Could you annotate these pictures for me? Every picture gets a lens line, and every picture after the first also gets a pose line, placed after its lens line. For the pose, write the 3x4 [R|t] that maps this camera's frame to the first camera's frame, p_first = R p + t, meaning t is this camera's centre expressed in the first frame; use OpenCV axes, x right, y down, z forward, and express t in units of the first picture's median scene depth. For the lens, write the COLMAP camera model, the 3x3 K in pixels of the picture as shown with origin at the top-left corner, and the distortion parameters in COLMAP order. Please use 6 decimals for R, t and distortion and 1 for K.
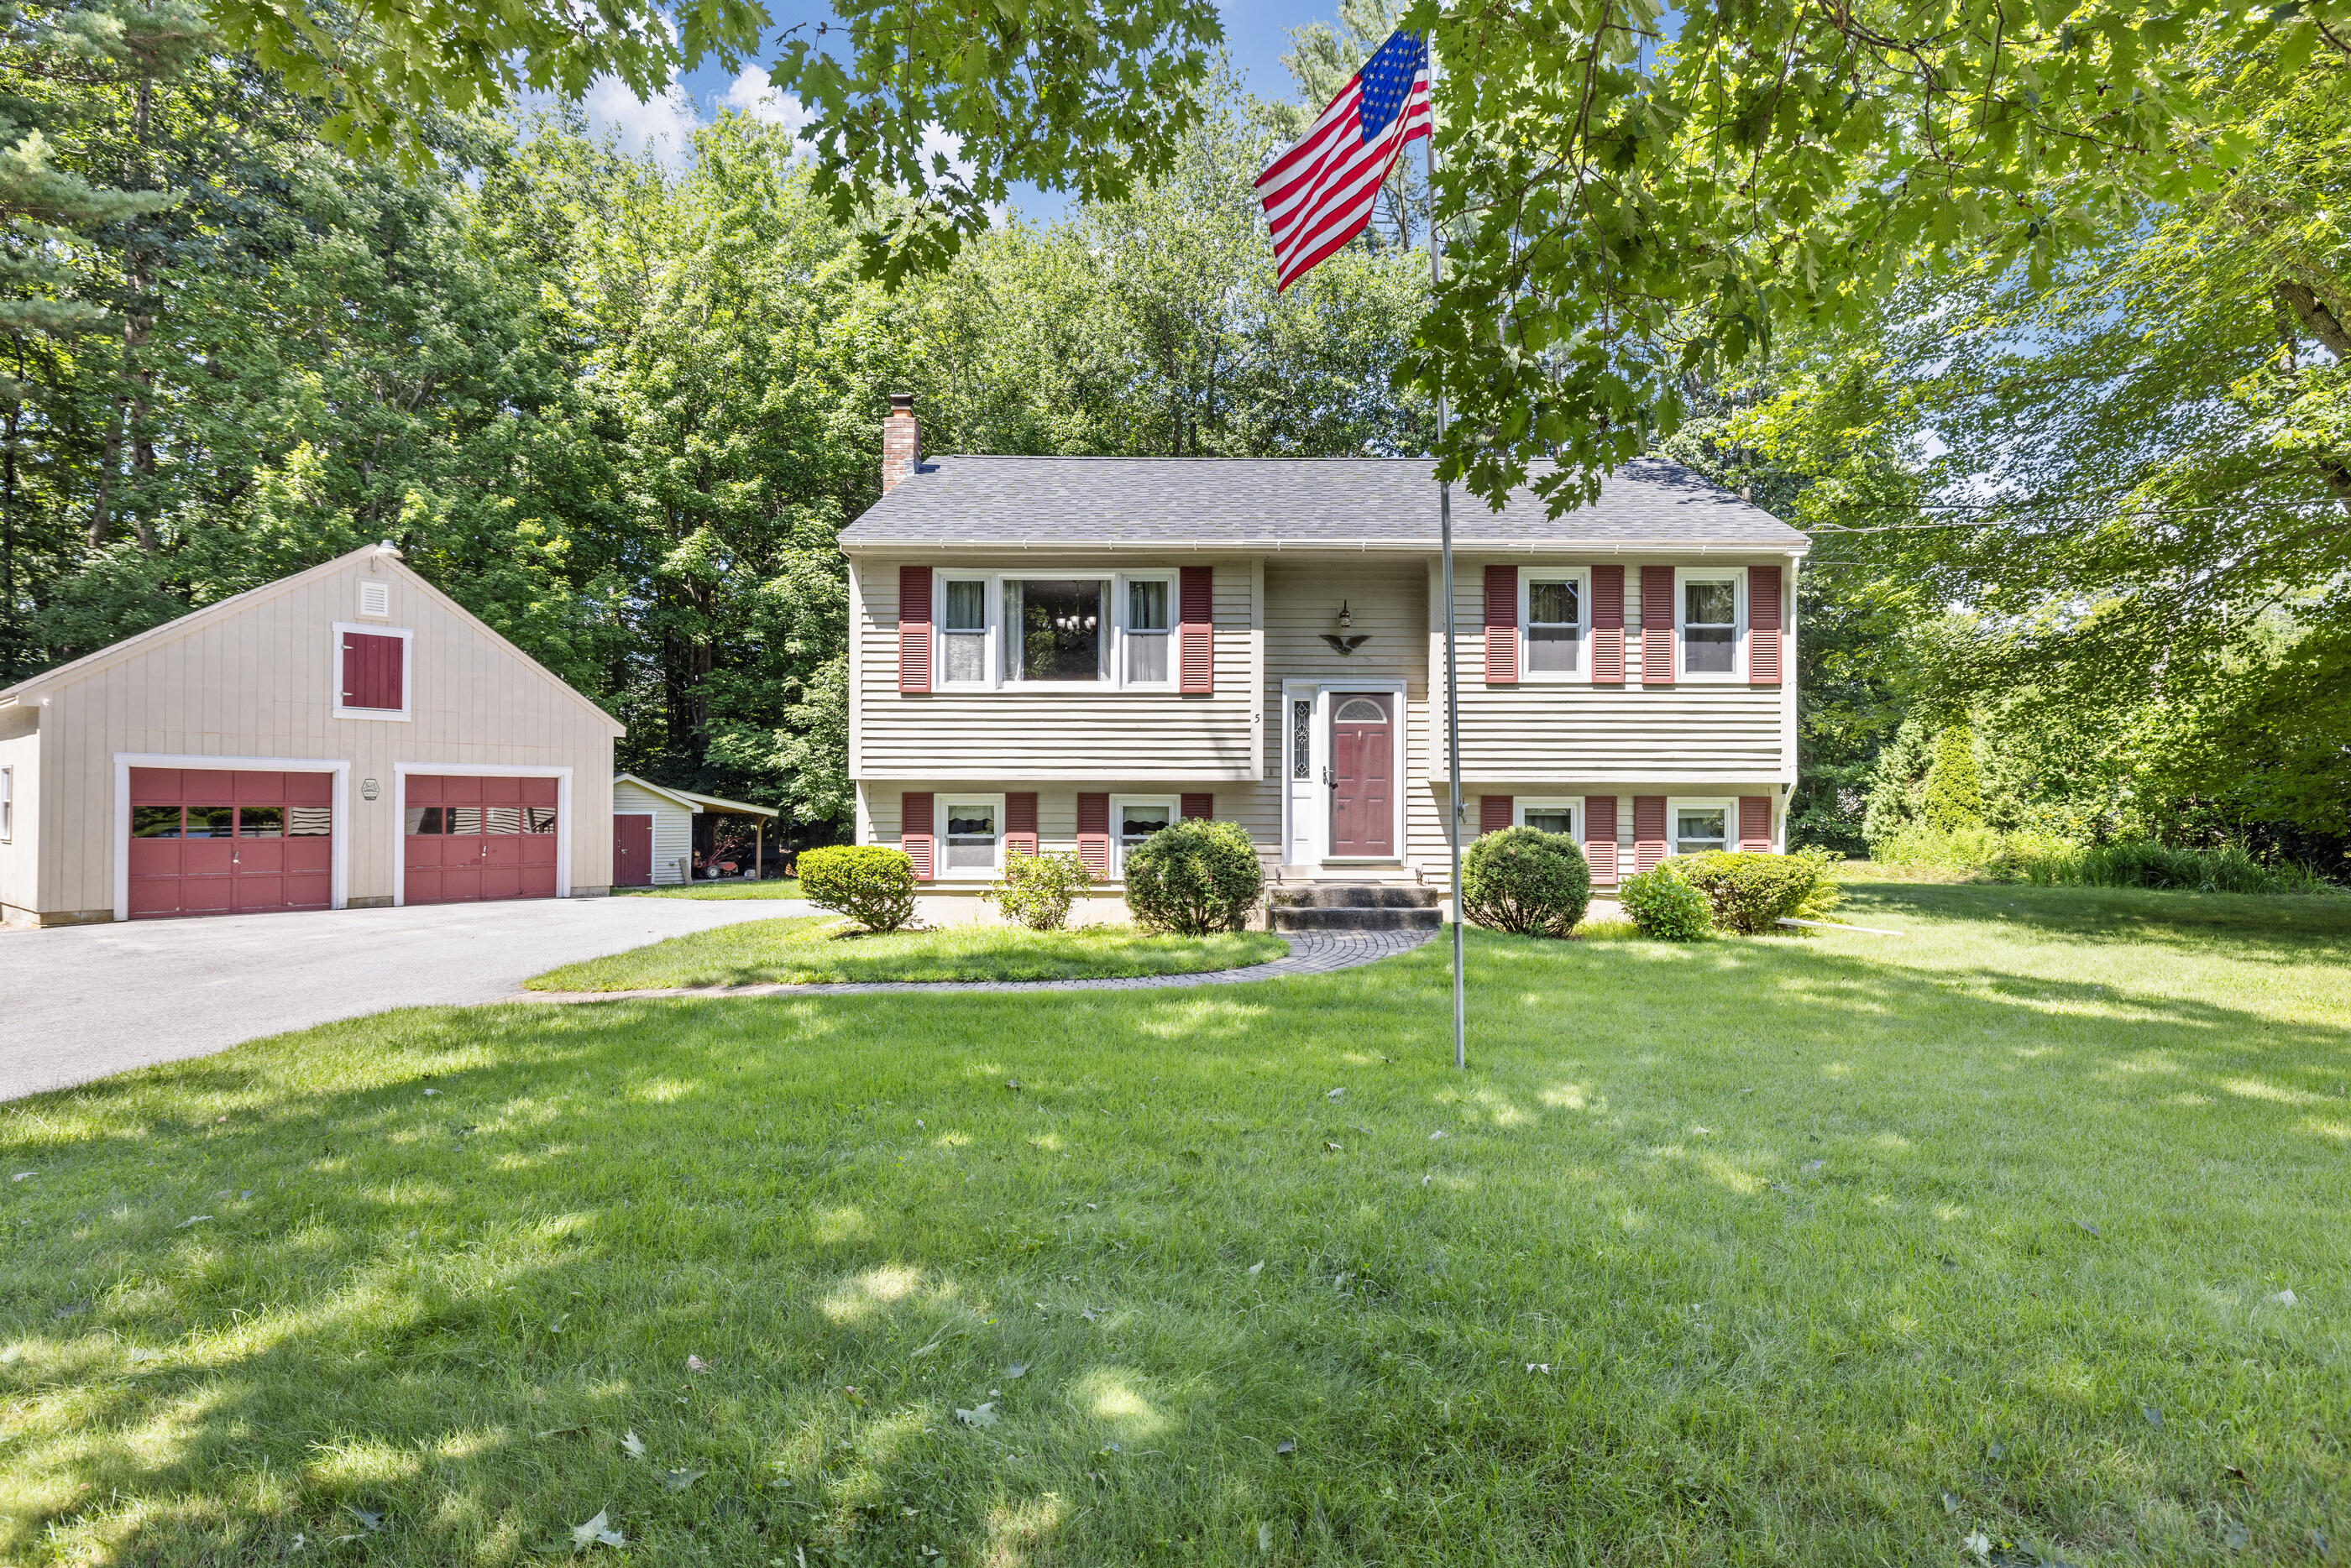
lens RADIAL K [[1232.4, 0, 1181.9], [0, 1232.4, 824.4], [0, 0, 1]] dist [-0.006149, -0.000484]
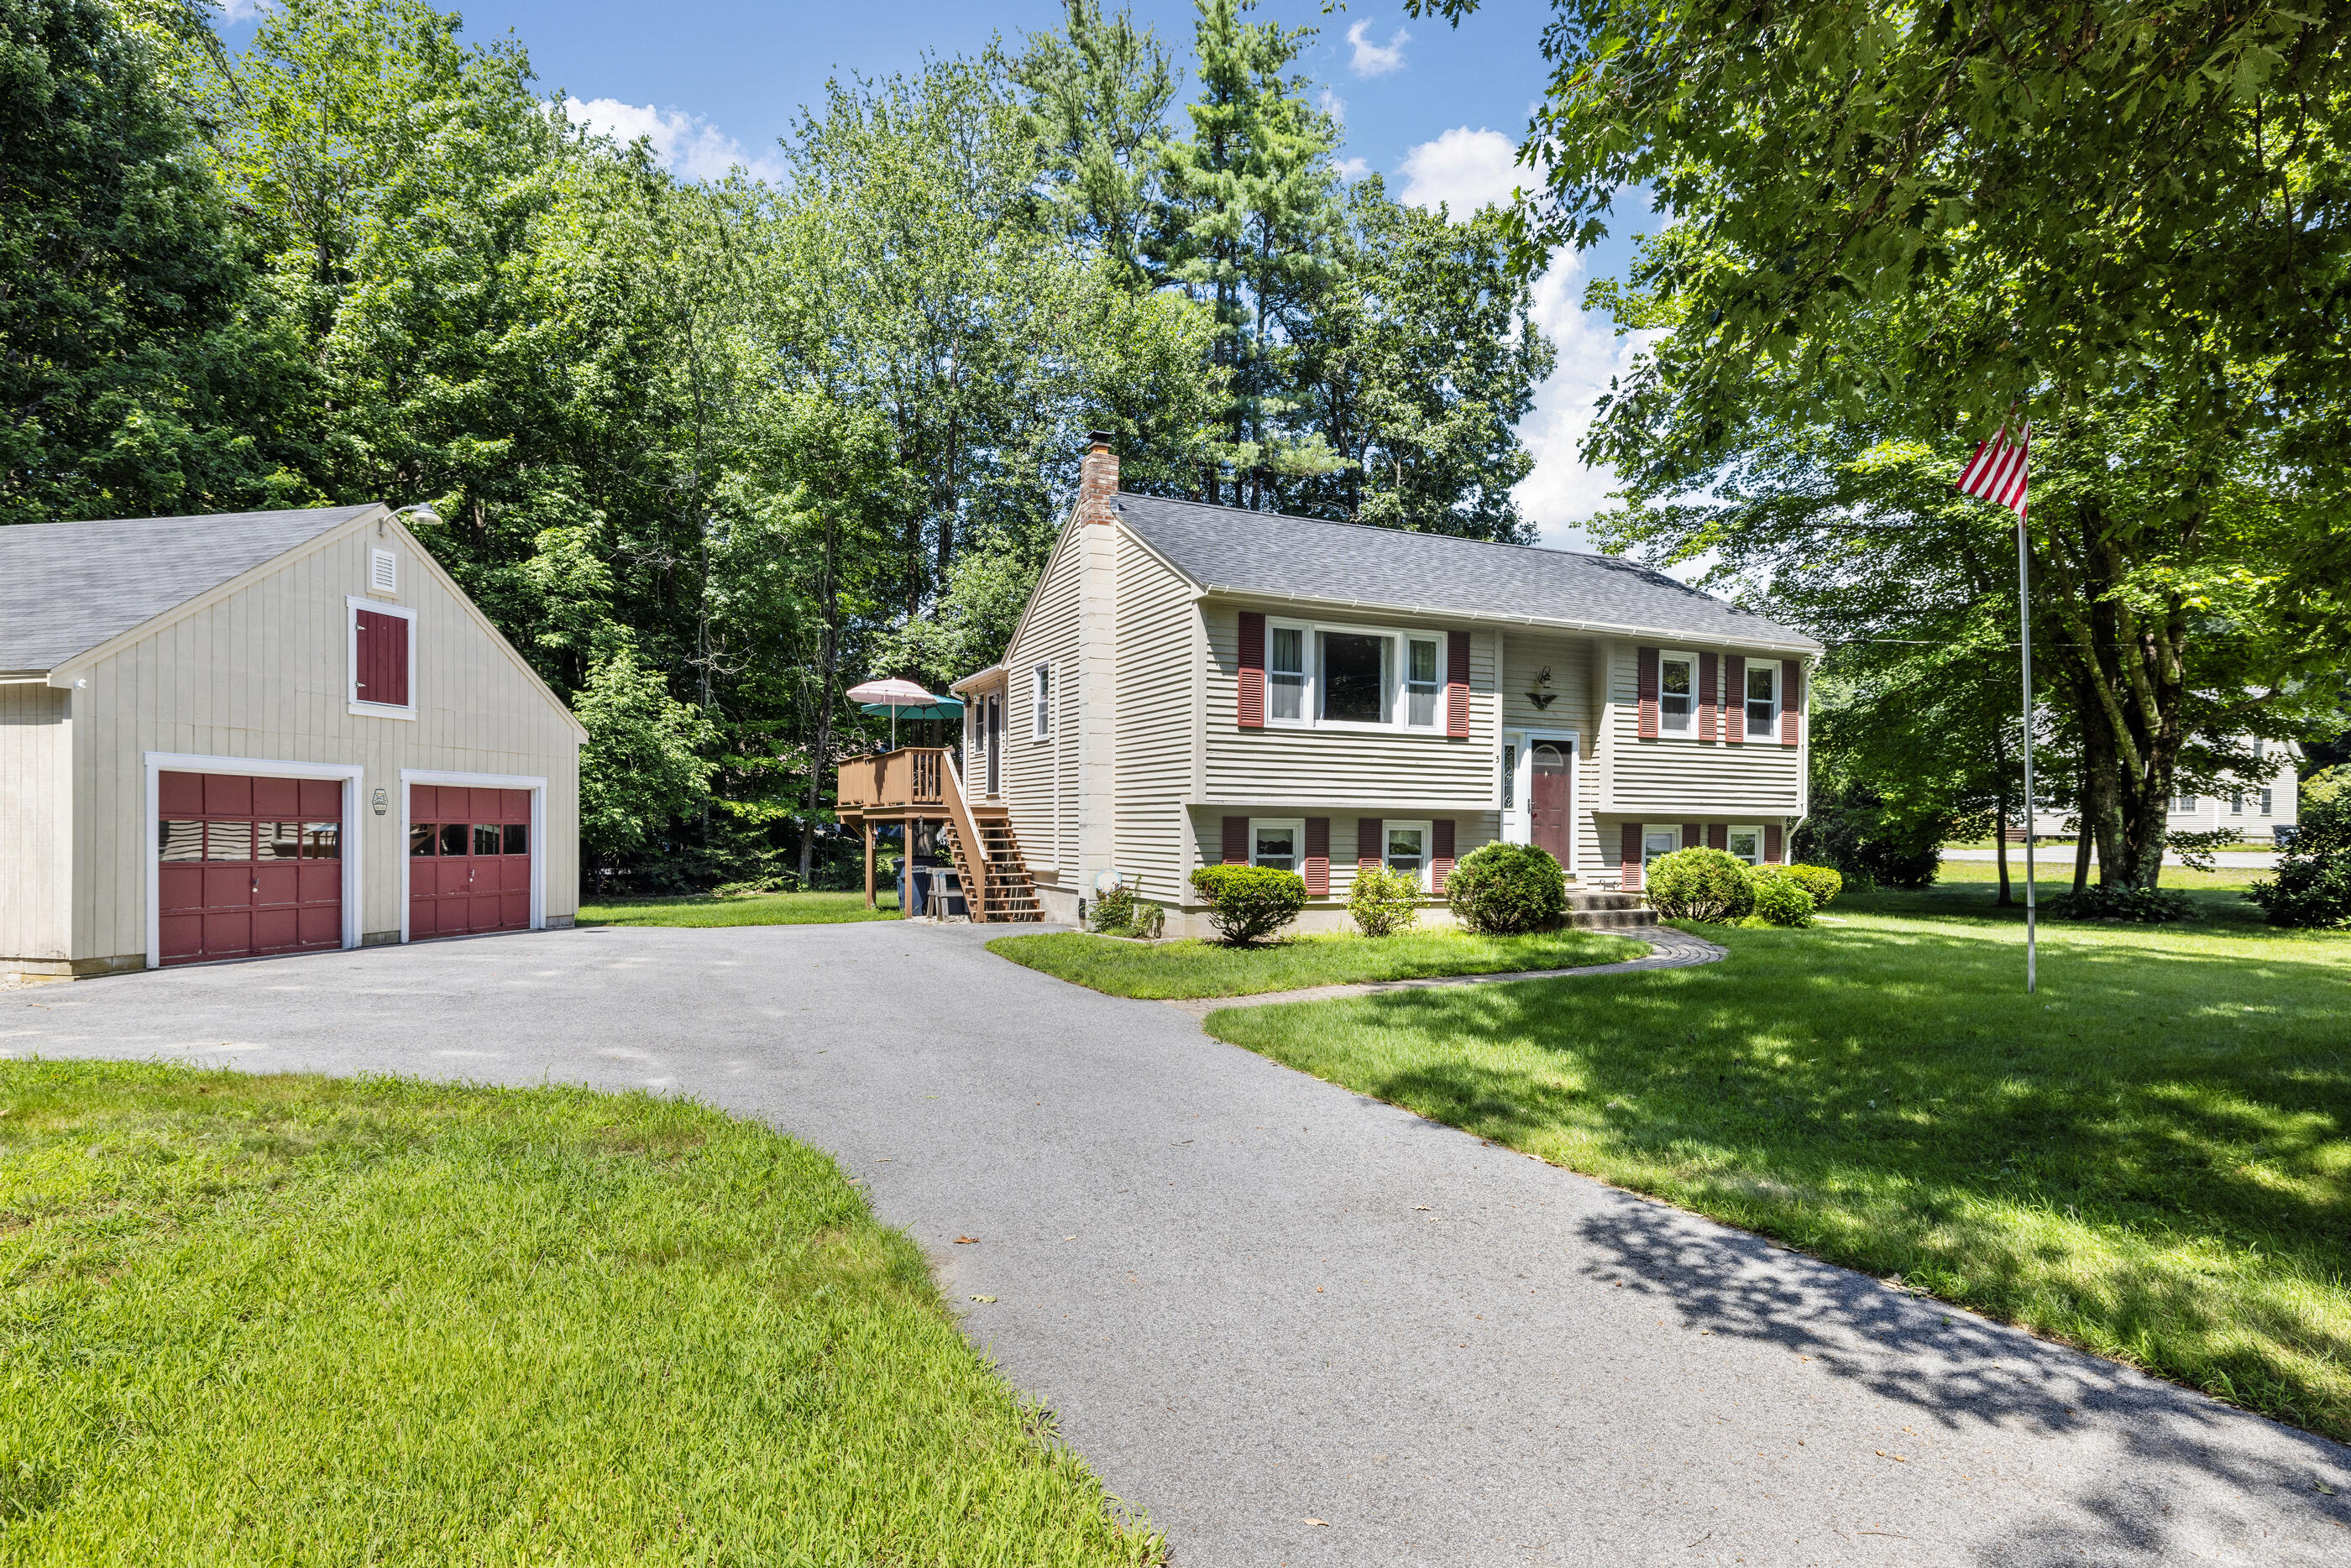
lens RADIAL K [[1326.0, 0, 1170.6], [0, 1326.0, 851.4], [0, 0, 1]] dist [0.005404, 0.001027]
pose [[0.899448, -0.000914, 0.437026, -0.799410], [-0.000959, 0.999991, 0.004065, 0.000144], [-0.437026, -0.004075, 0.899440, -0.041993]]
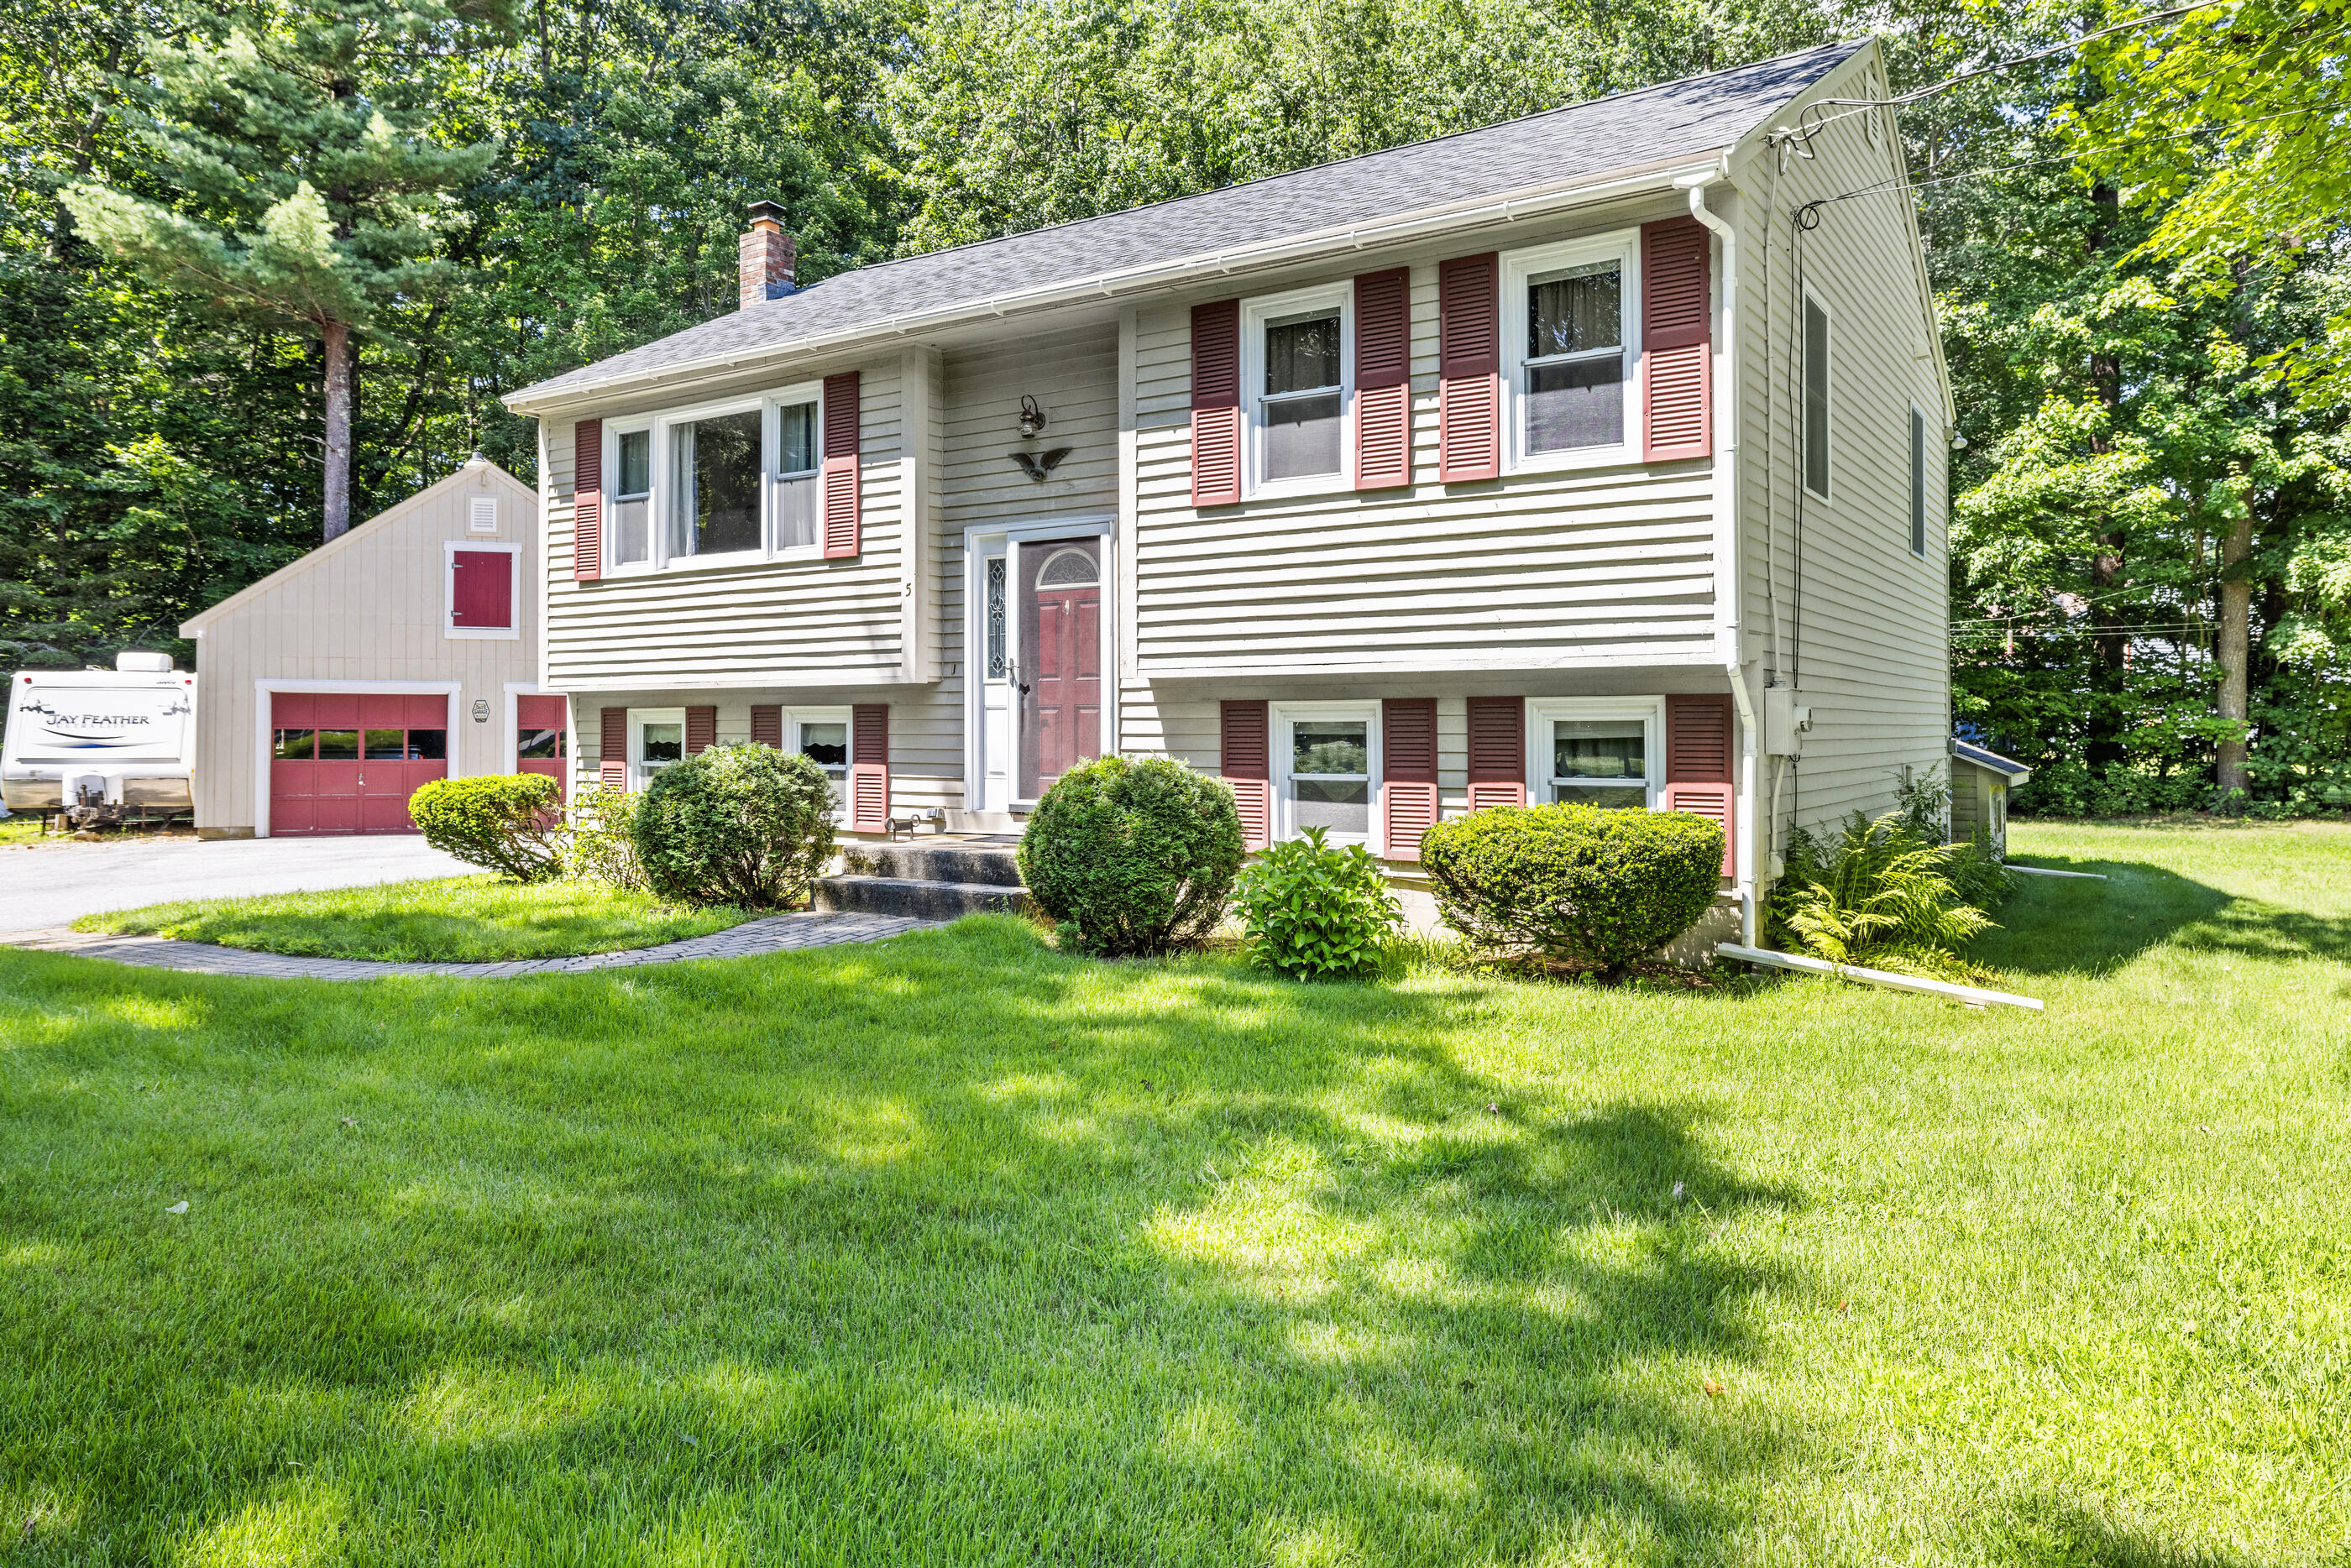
lens RADIAL K [[1547.1, 0, 1169.9], [0, 1547.1, 737.6], [0, 0, 1]] dist [-0.000141, -0.000097]
pose [[0.835320, -0.002099, -0.549760, 0.632724], [-0.000572, 0.999989, -0.004686, -0.002431], [0.549764, 0.004229, 0.835310, 0.377548]]
